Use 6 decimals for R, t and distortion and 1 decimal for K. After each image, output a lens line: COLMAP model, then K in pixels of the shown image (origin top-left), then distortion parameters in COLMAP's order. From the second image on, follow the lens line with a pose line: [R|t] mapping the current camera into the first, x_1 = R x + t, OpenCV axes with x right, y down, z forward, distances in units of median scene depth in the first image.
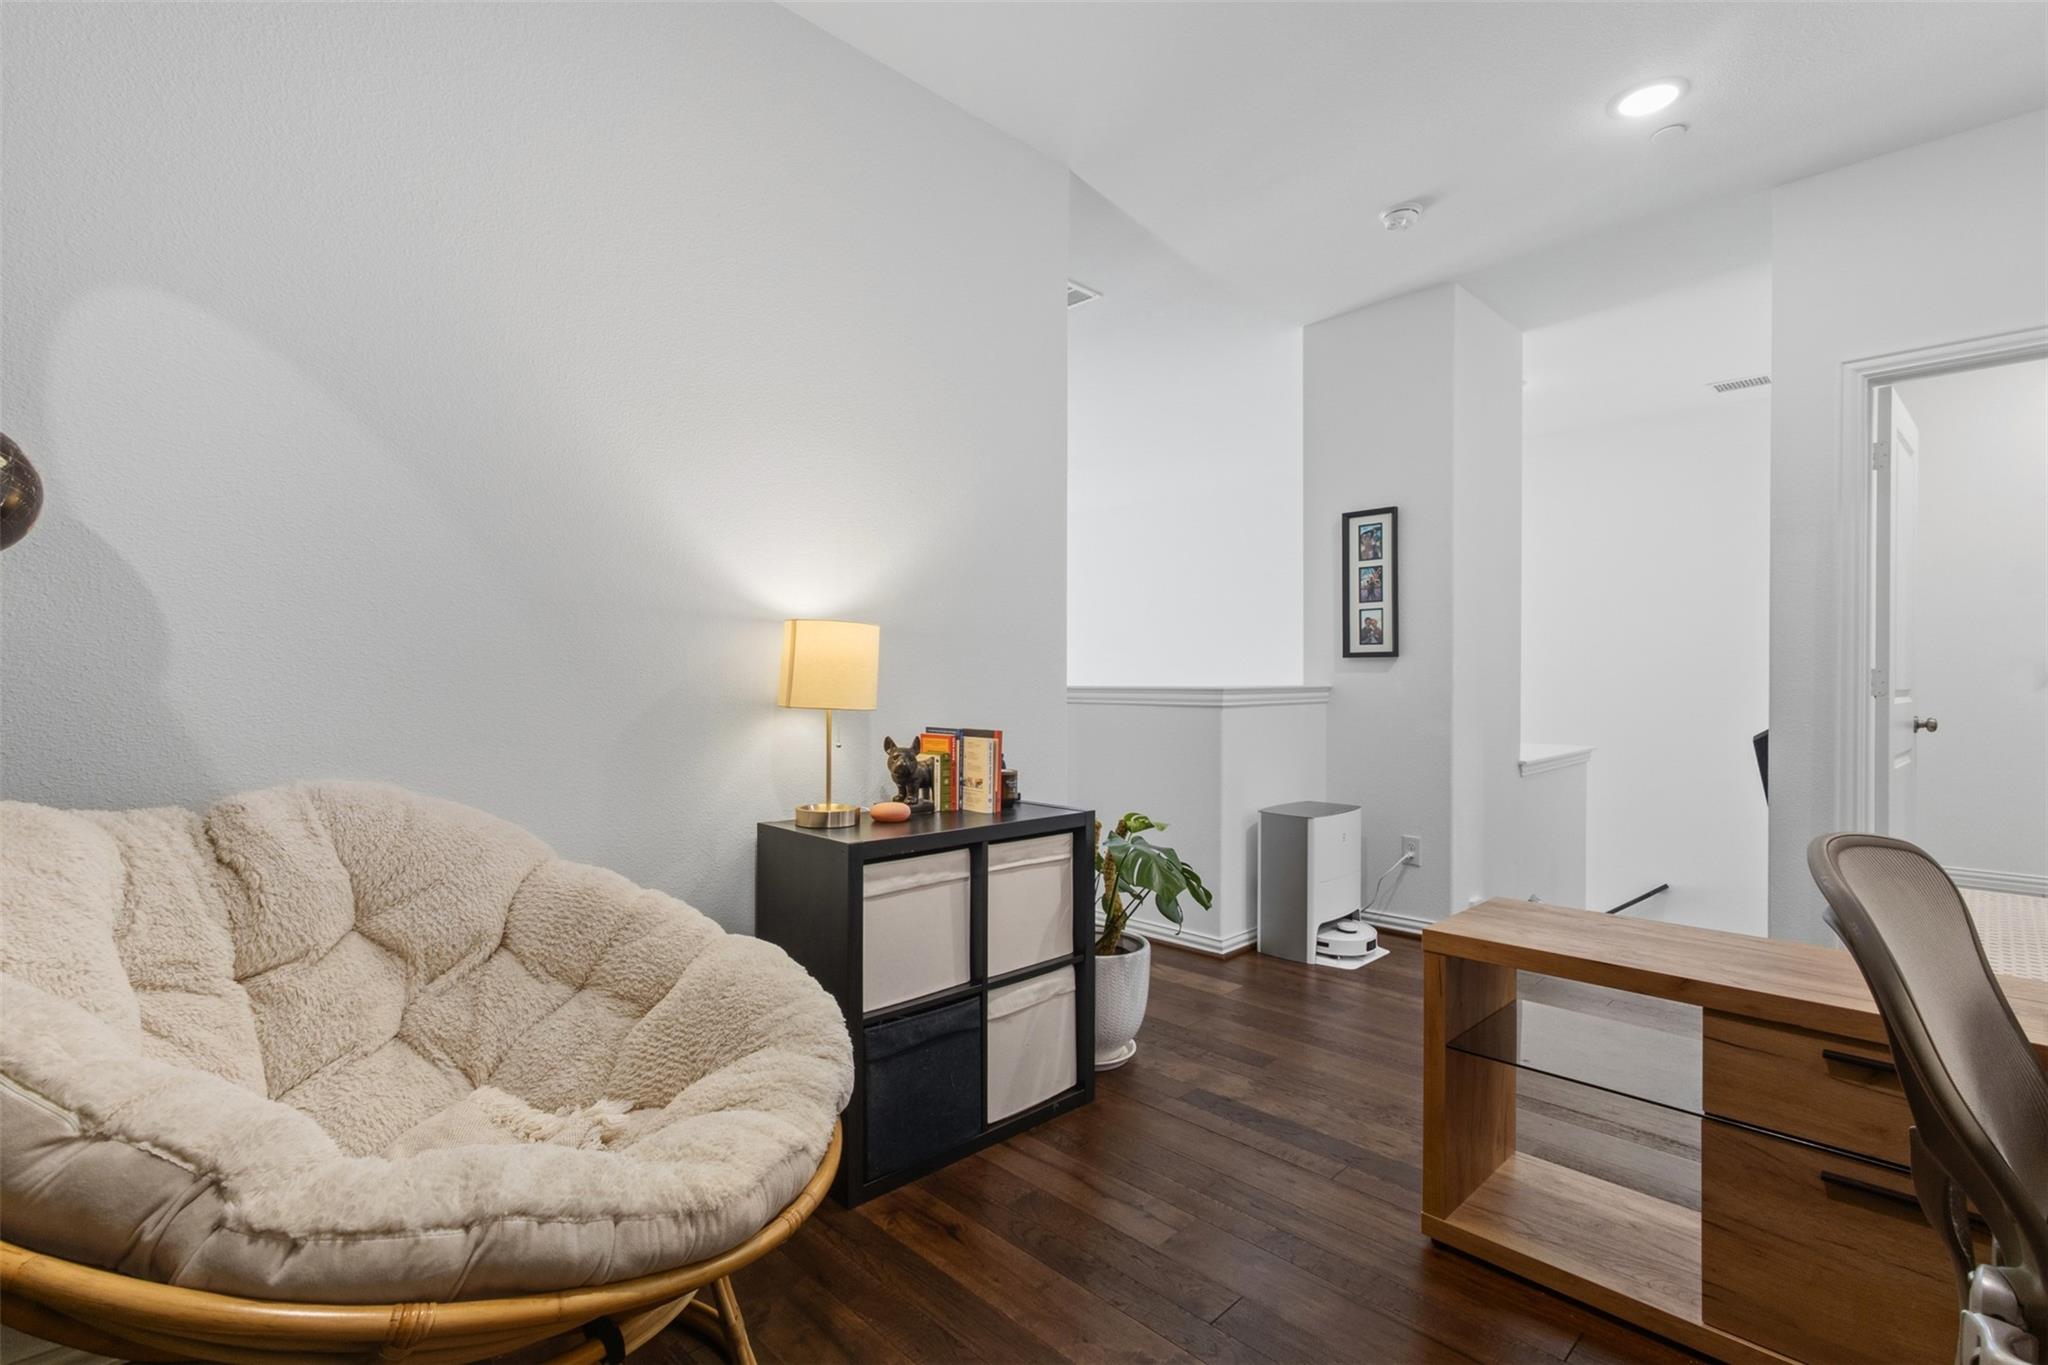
lens RADIAL K [[955.3, 0, 1024.0], [0, 955.3, 682.5], [0, 0, 1]] dist [0.000955, 0.000505]
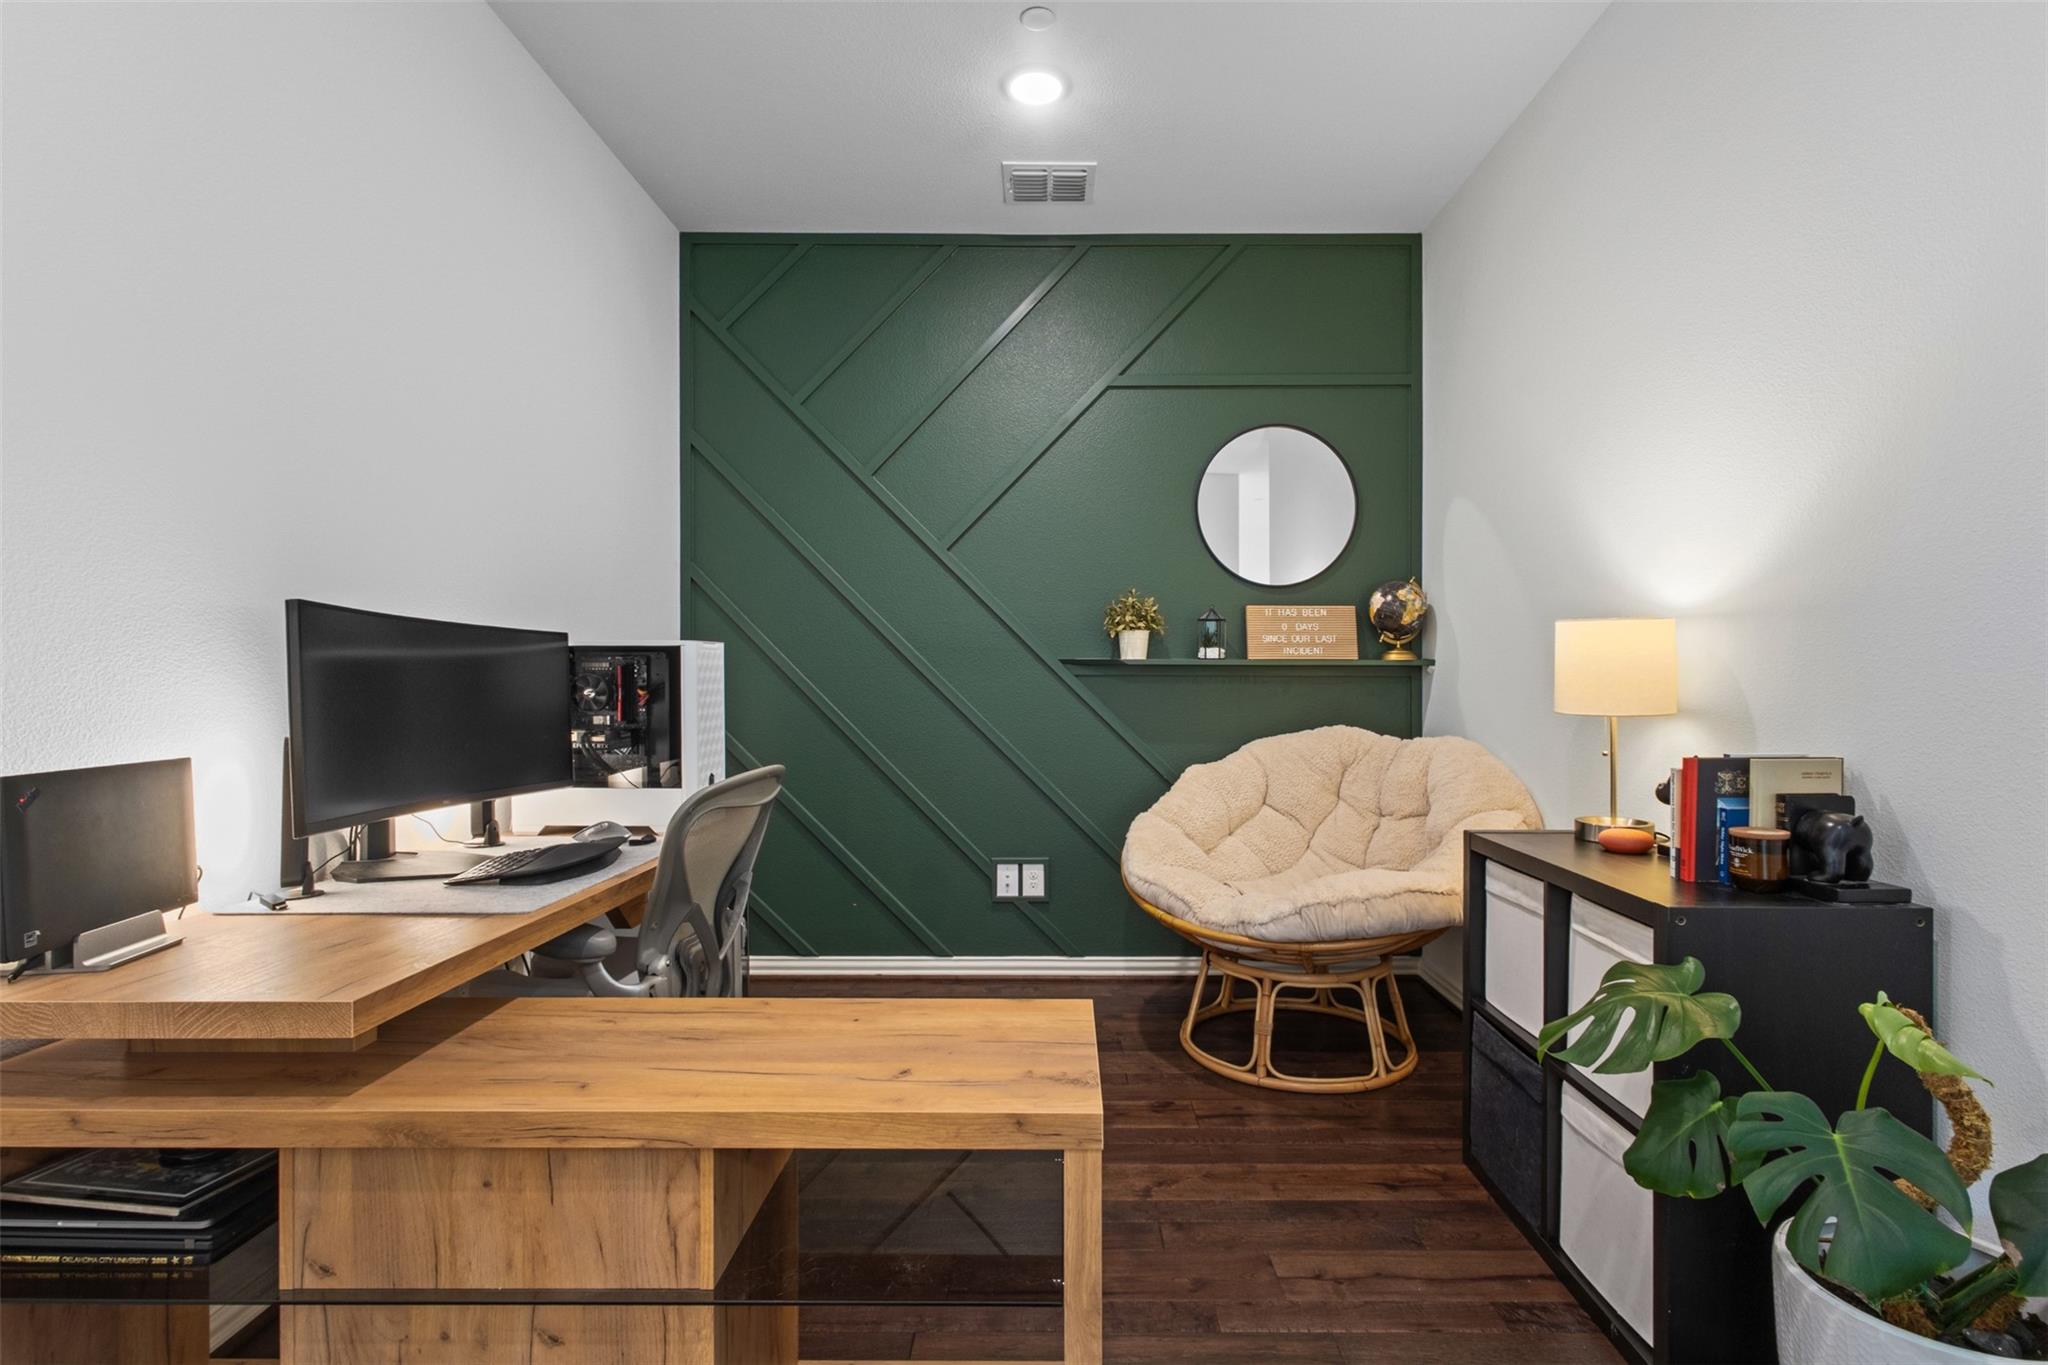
lens RADIAL K [[955.3, 0, 1024.0], [0, 955.3, 682.5], [0, 0, 1]] dist [0.000955, 0.000505]
pose [[-0.722374, -0.003475, -0.691494, 0.840061], [-0.004618, 0.999989, -0.000200, 0.001131], [0.691487, 0.003049, -0.722382, 1.282255]]
